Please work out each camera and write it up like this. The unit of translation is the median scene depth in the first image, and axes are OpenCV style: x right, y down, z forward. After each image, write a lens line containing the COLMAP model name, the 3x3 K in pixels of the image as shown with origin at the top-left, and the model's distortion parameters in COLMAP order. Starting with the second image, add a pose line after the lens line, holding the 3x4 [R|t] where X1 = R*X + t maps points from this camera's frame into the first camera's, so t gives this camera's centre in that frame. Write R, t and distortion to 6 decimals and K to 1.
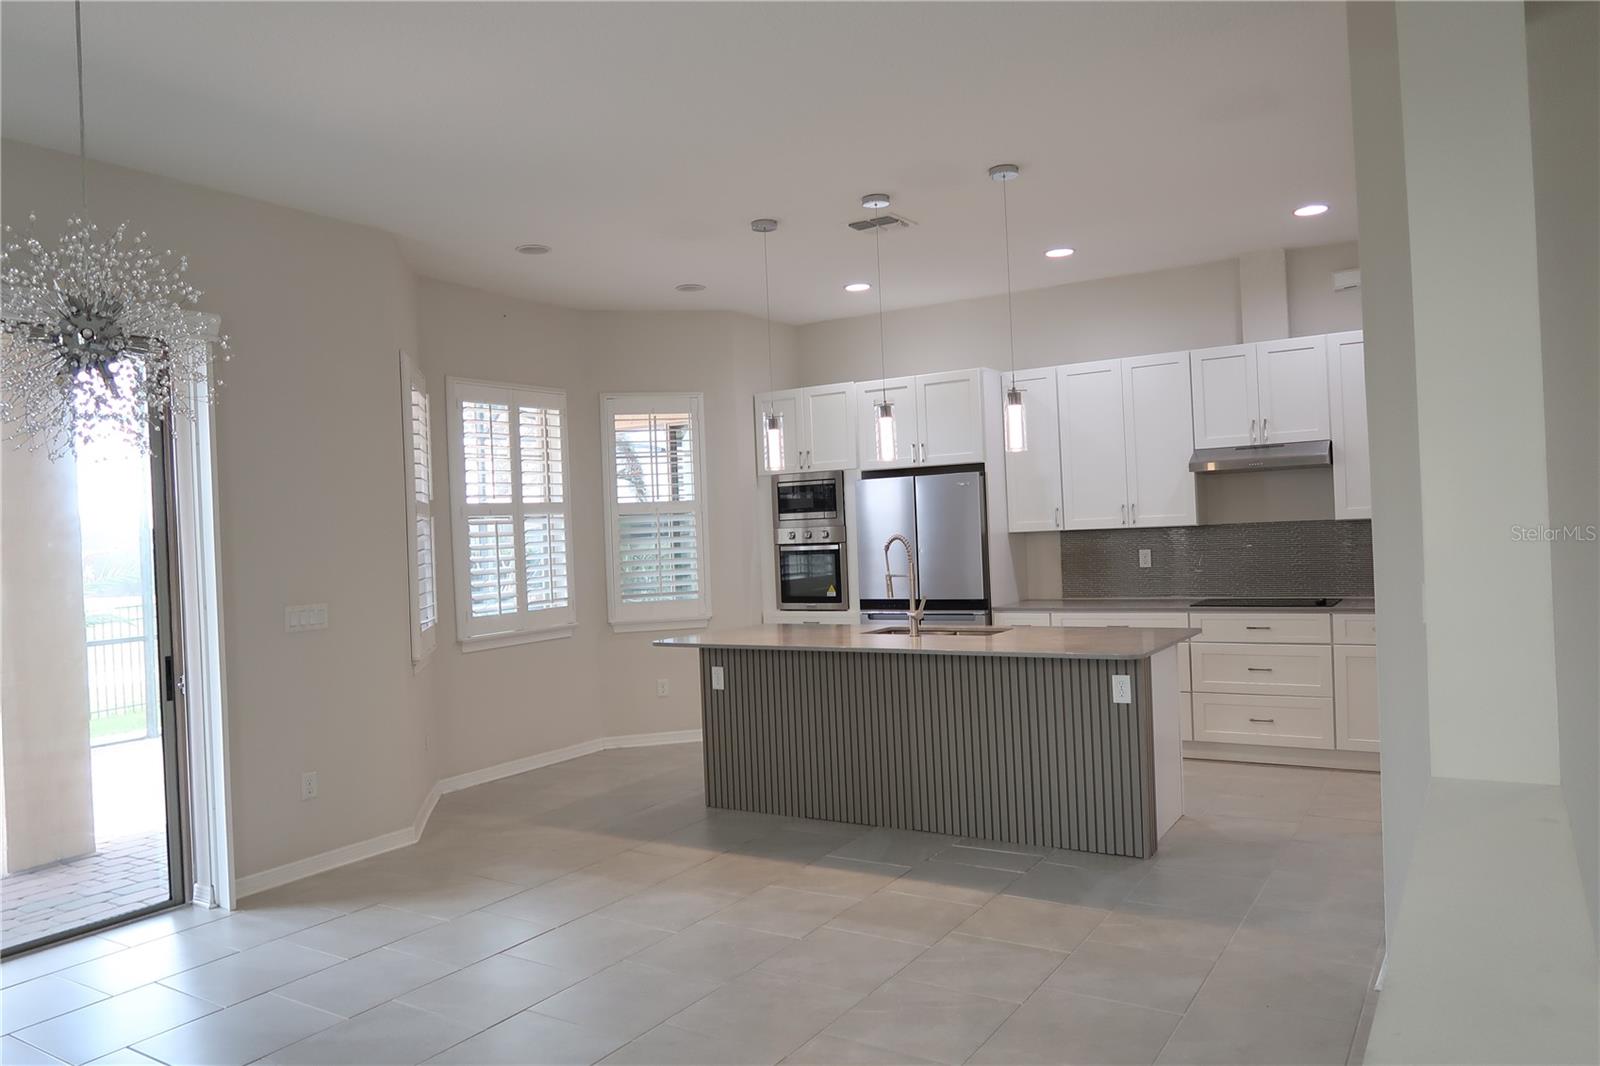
lens RADIAL K [[1100.7, 0, 800.0], [0, 1100.7, 533.0], [0, 0, 1]] dist [-0.031189, 0.002540]
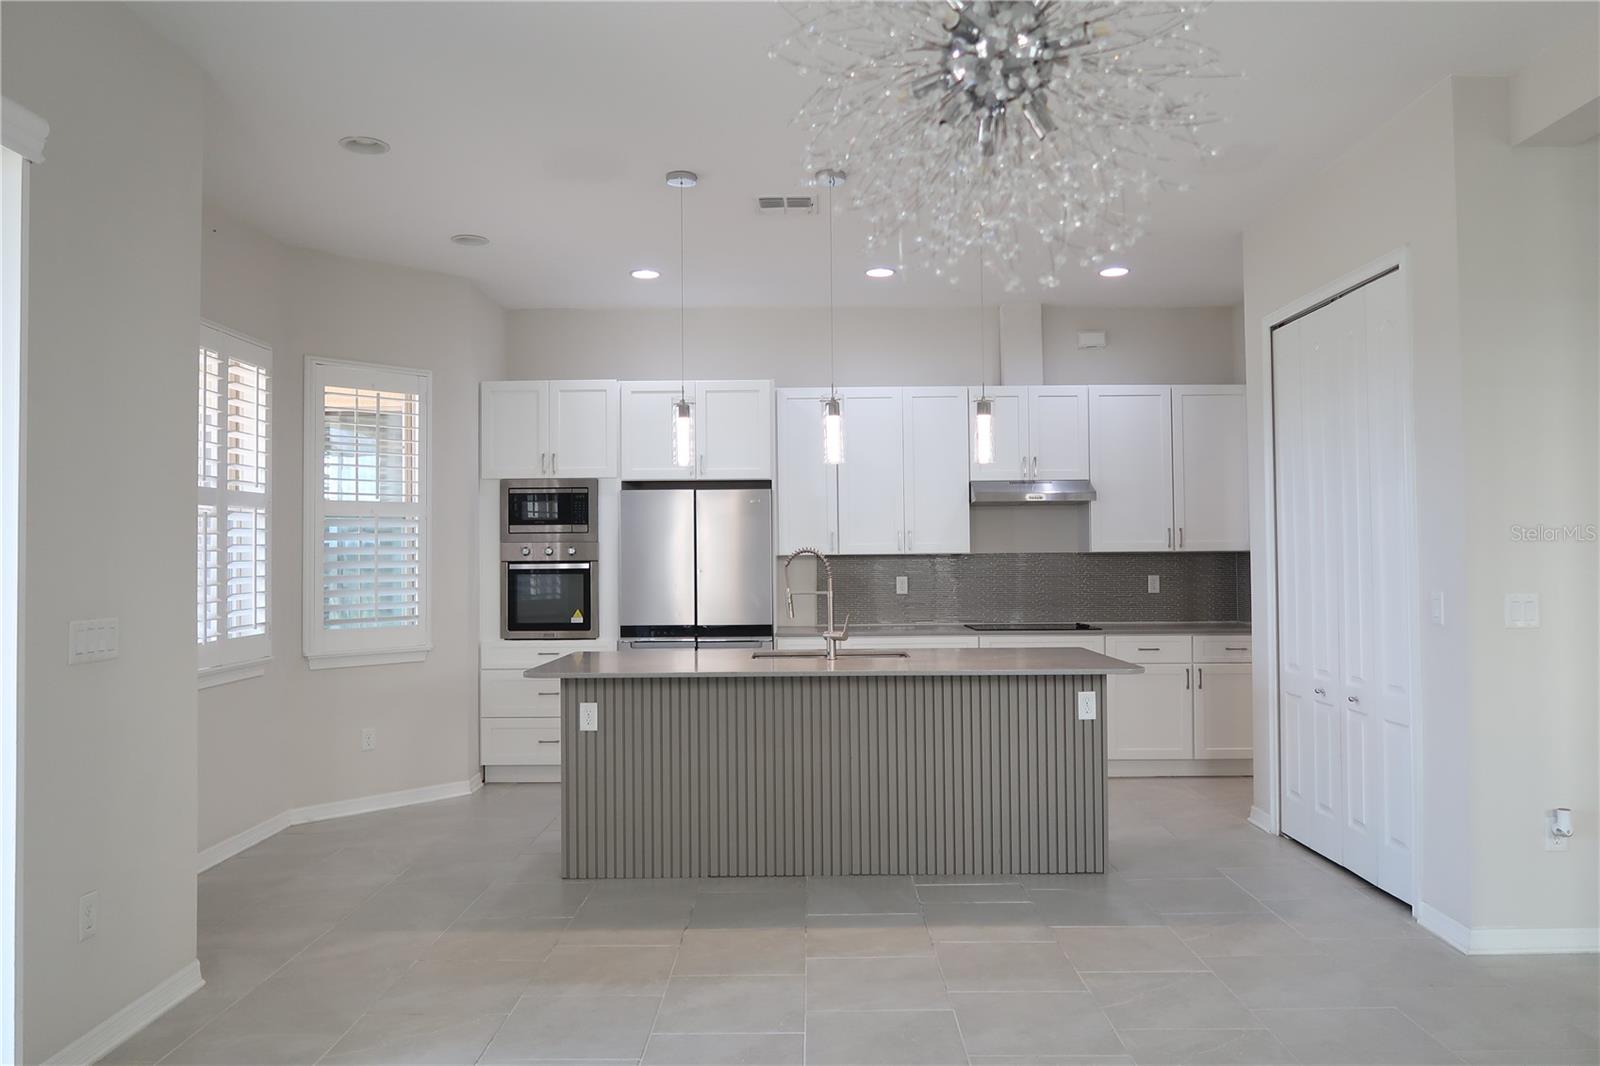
lens RADIAL K [[1100.7, 0, 800.0], [0, 1100.7, 533.0], [0, 0, 1]] dist [-0.031189, 0.002540]
pose [[0.843493, 0.046548, 0.535119, -0.316204], [-0.025268, 0.998574, -0.047033, 0.025390], [-0.536546, 0.026150, 0.843466, 0.190884]]
